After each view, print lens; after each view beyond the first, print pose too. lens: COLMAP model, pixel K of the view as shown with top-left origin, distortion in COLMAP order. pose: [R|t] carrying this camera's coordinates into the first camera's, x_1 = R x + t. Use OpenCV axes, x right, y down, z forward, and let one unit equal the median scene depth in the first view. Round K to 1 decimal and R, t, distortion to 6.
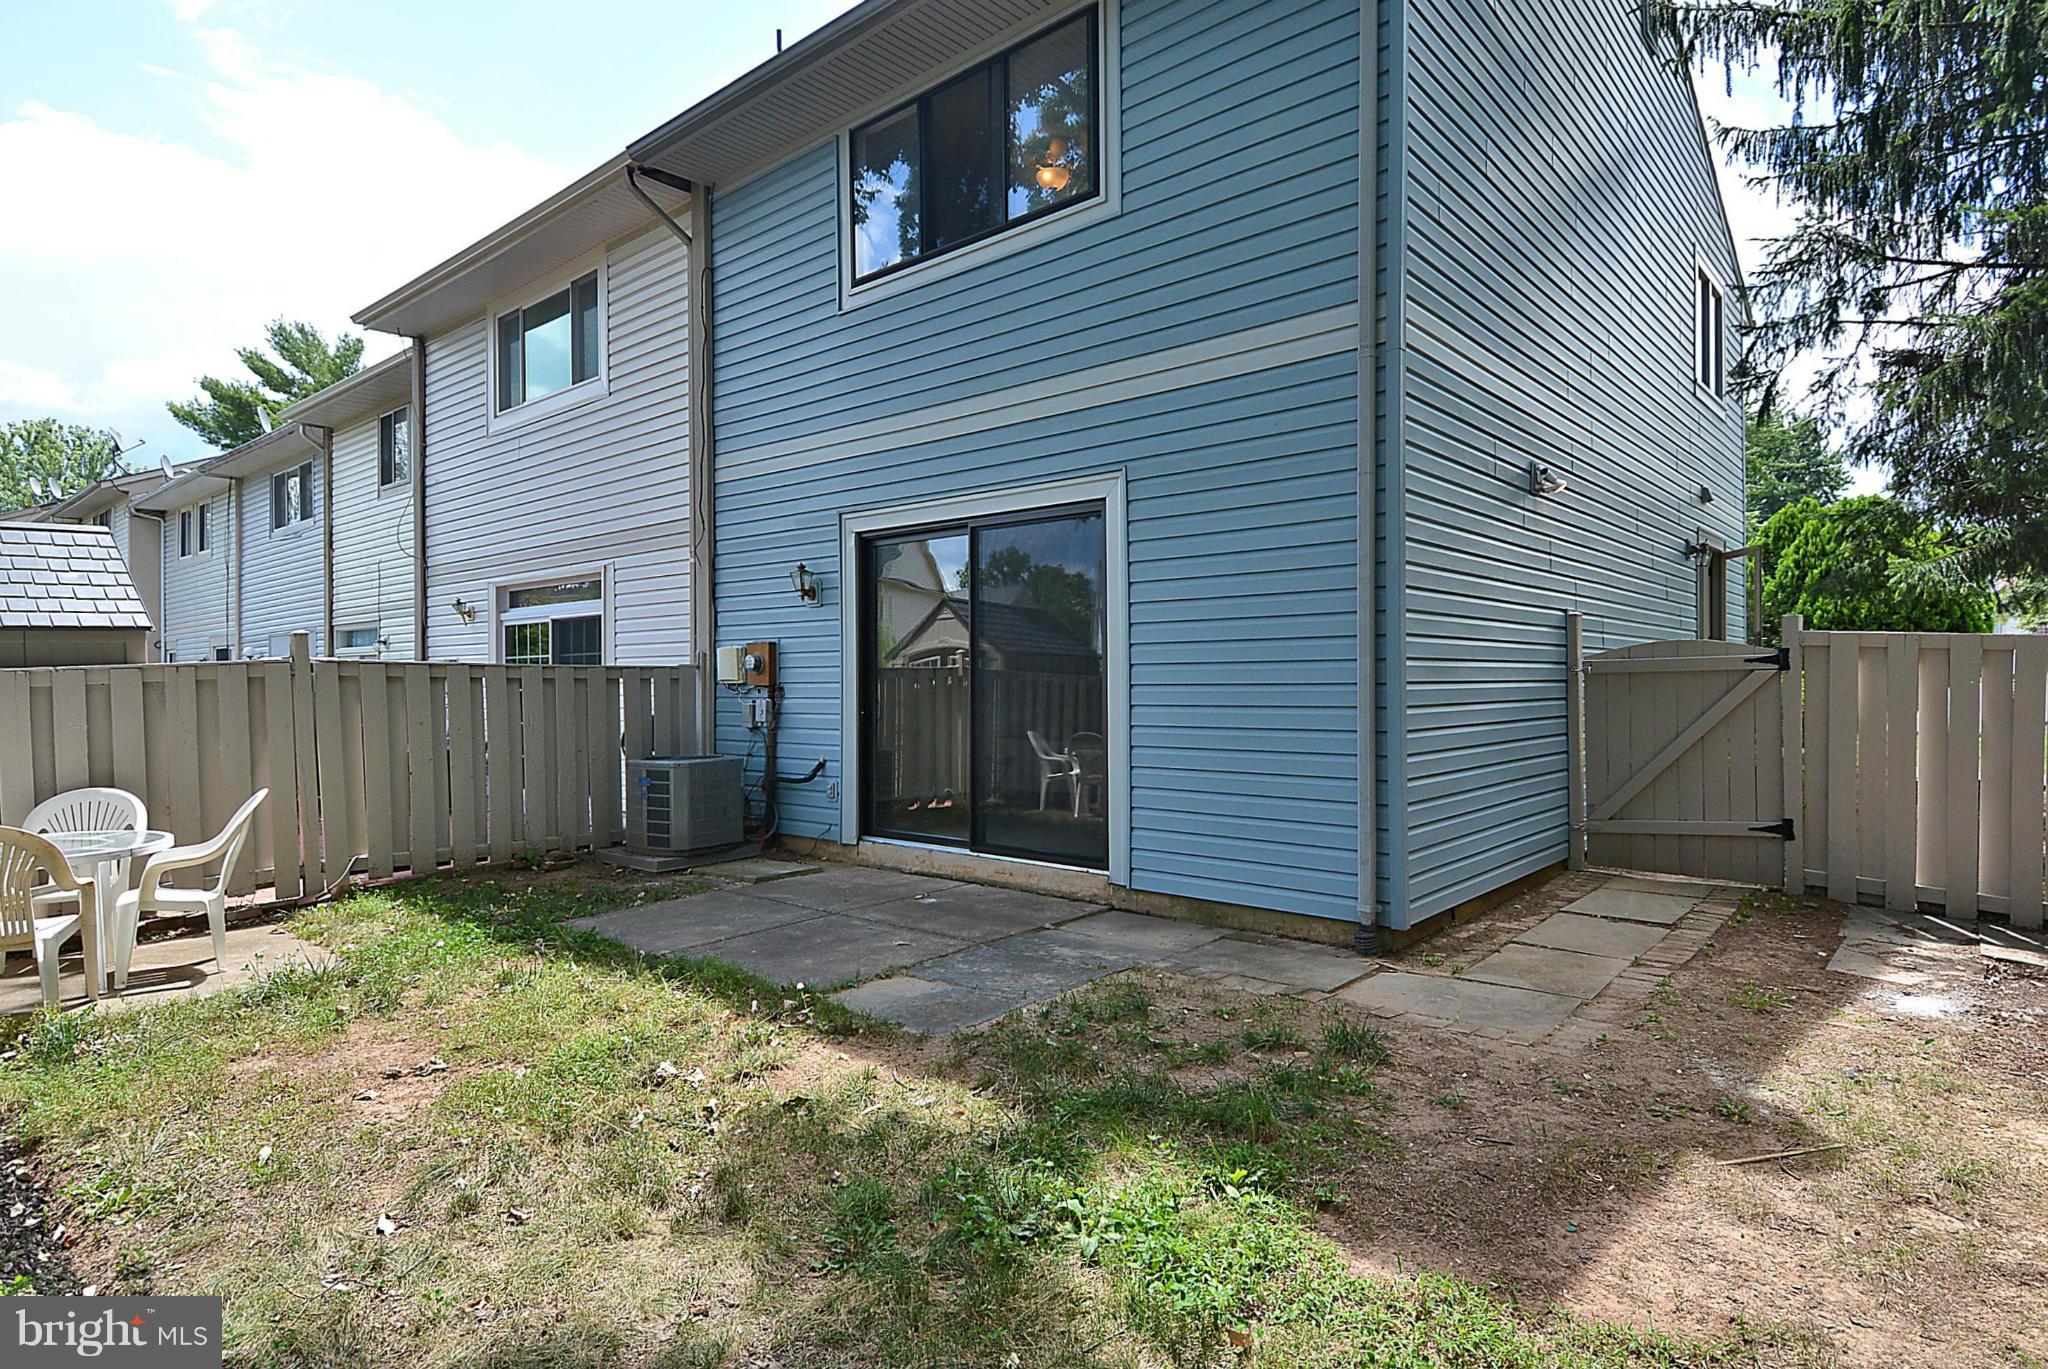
lens RADIAL K [[1093.5, 0, 1020.8], [0, 1093.5, 673.3], [0, 0, 1]] dist [0.067052, -0.054202]
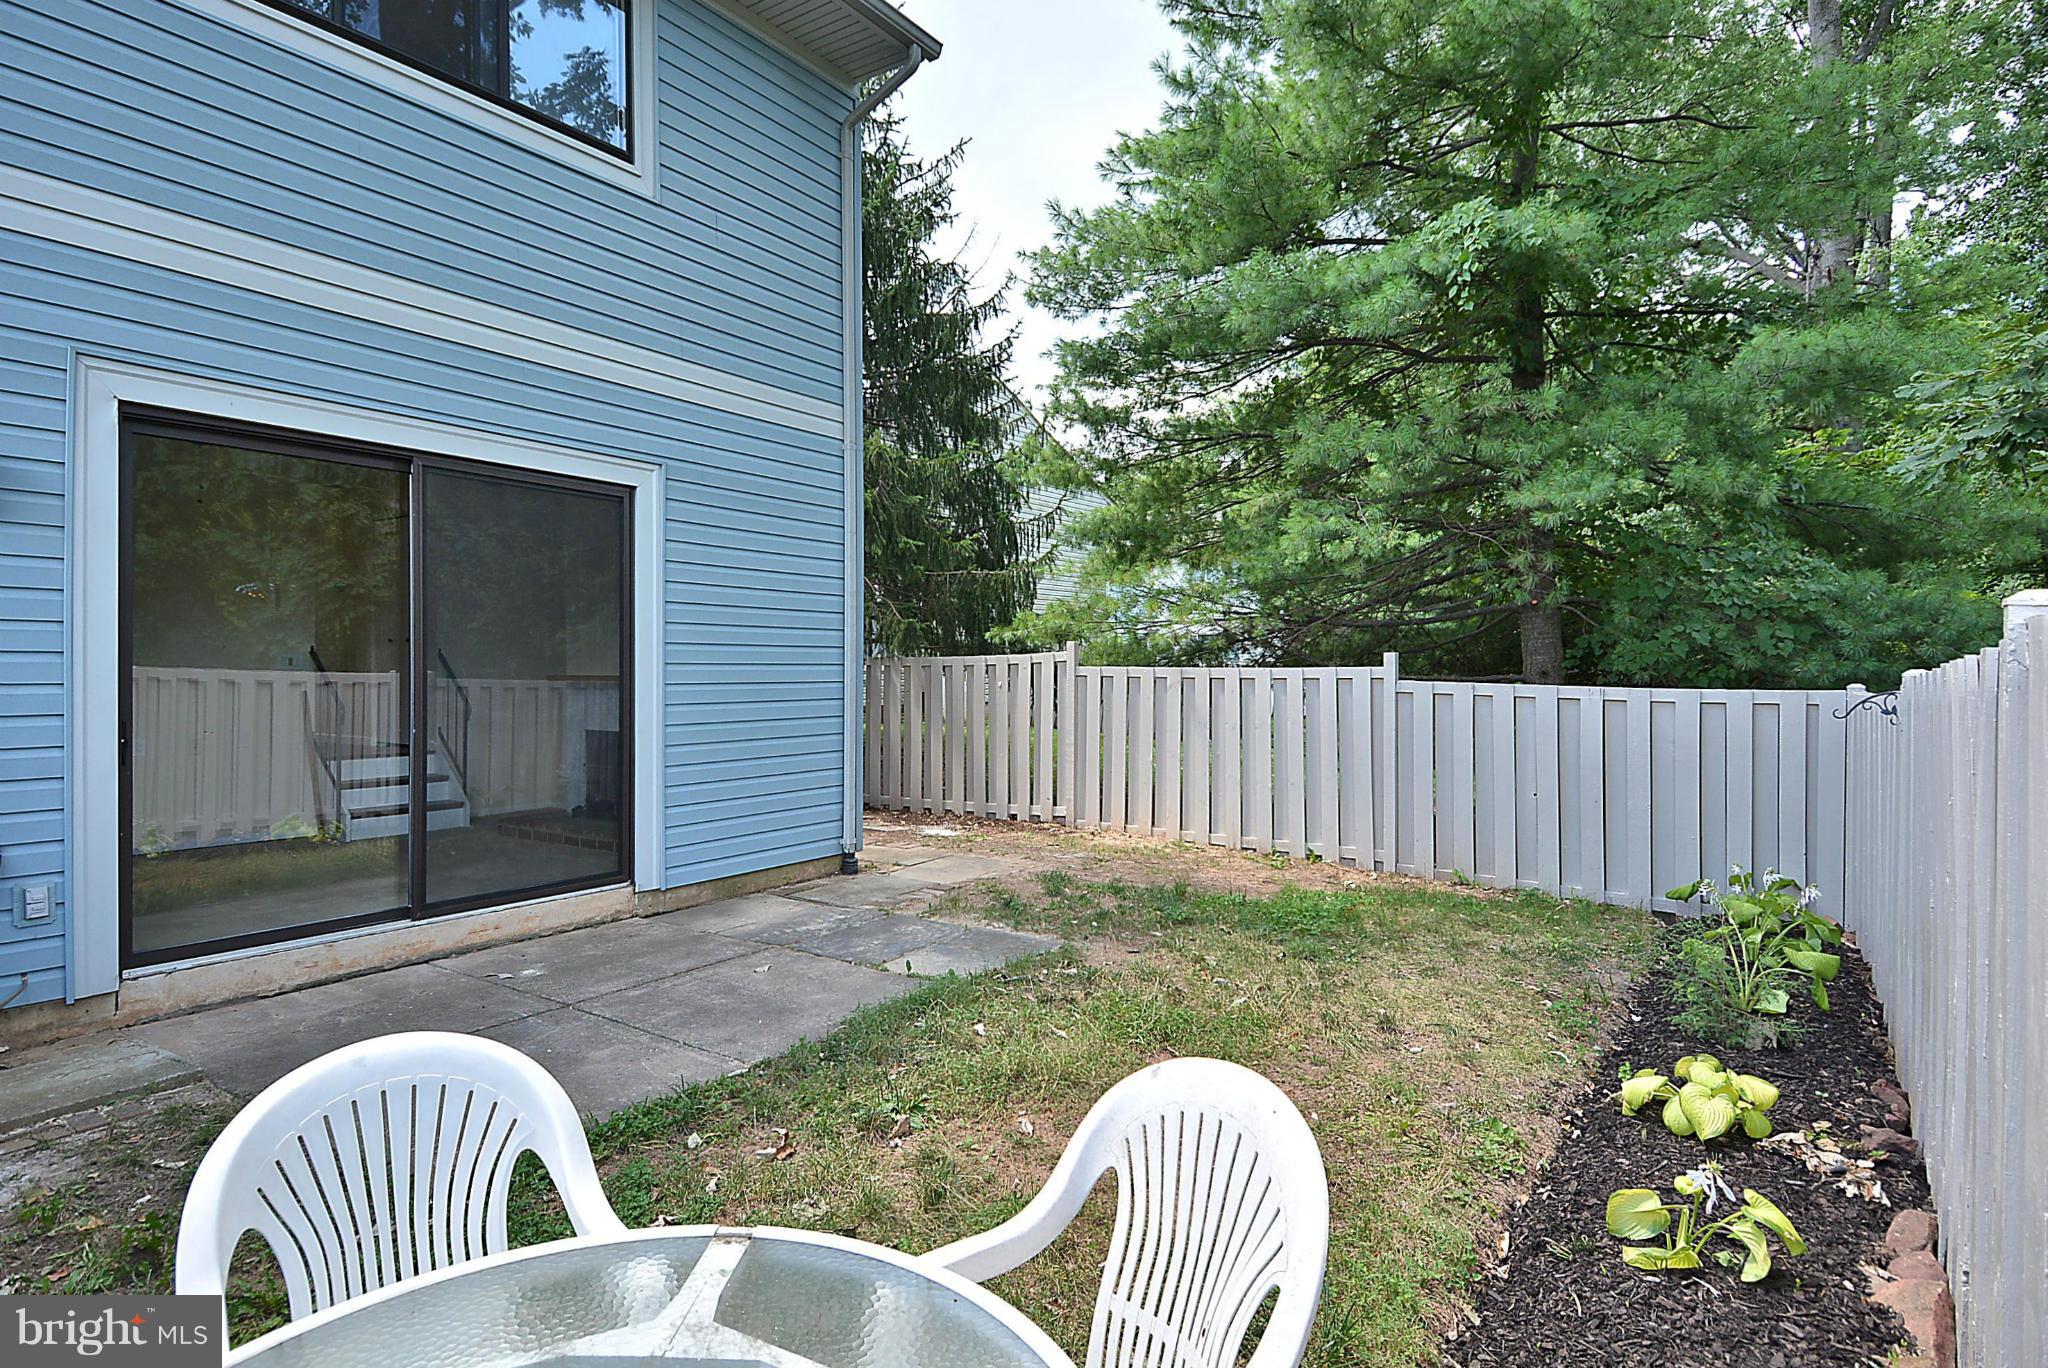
lens RADIAL K [[1075.4, 0, 1025.6], [0, 1075.4, 667.9], [0, 0, 1]] dist [0.084147, -0.066318]
pose [[-0.102789, 0.007717, 0.994673, -1.013626], [-0.008005, 0.999931, -0.008585, 0.001909], [-0.994671, -0.008845, -0.102720, 0.863782]]
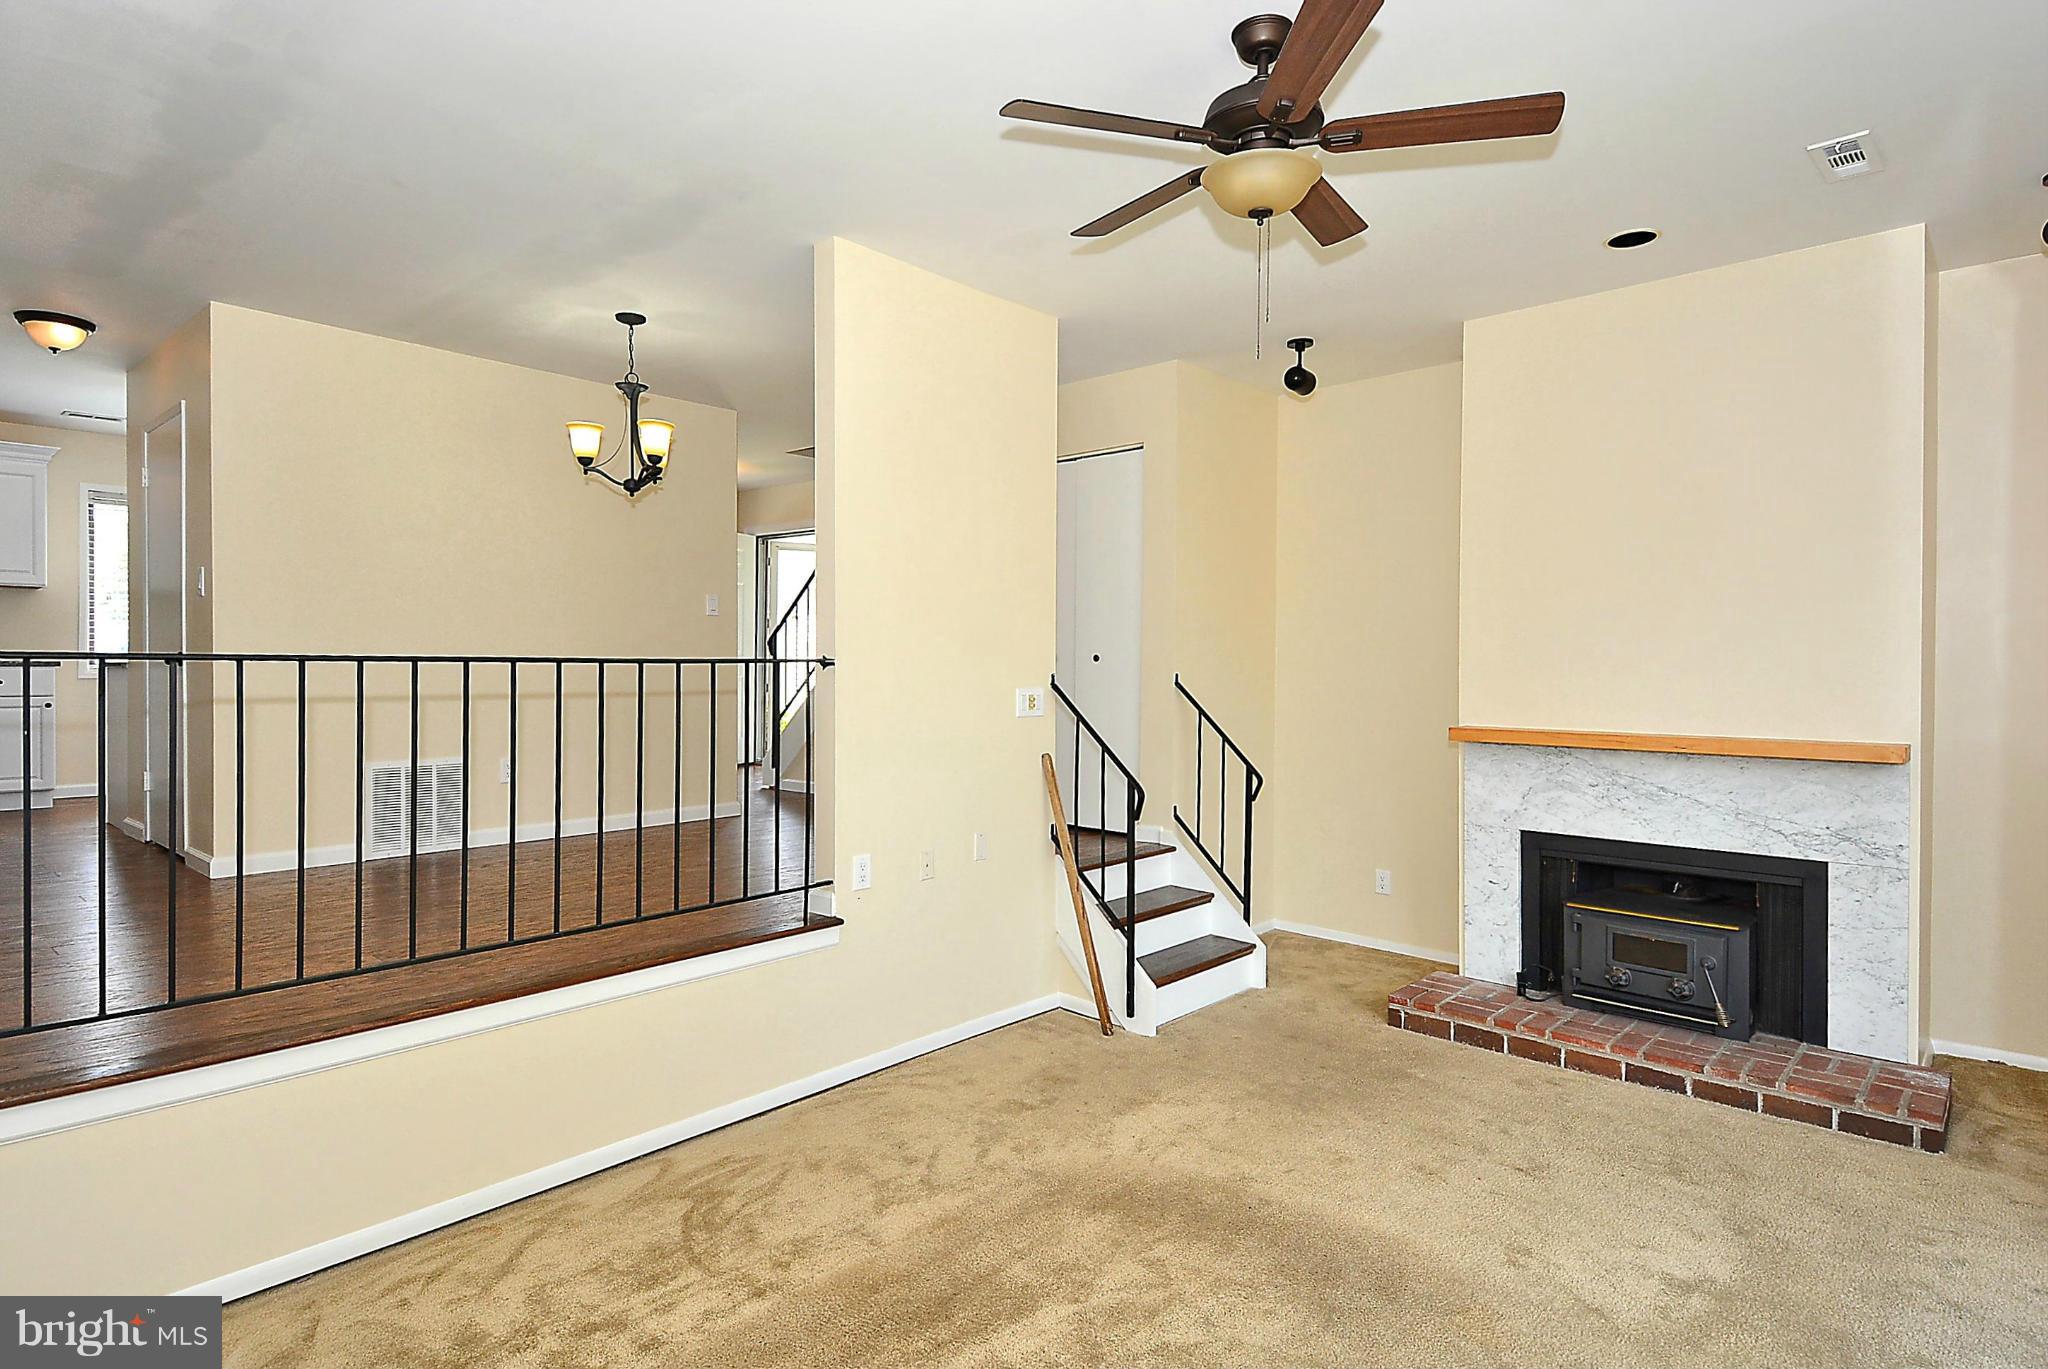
lens RADIAL K [[1093.5, 0, 1020.8], [0, 1093.5, 673.3], [0, 0, 1]] dist [0.067052, -0.054202]
pose [[0.030151, 0.005171, 0.999532, -0.337672], [-0.011127, 0.999926, -0.004837, -0.024886], [-0.999483, -0.010976, 0.030206, 1.601693]]
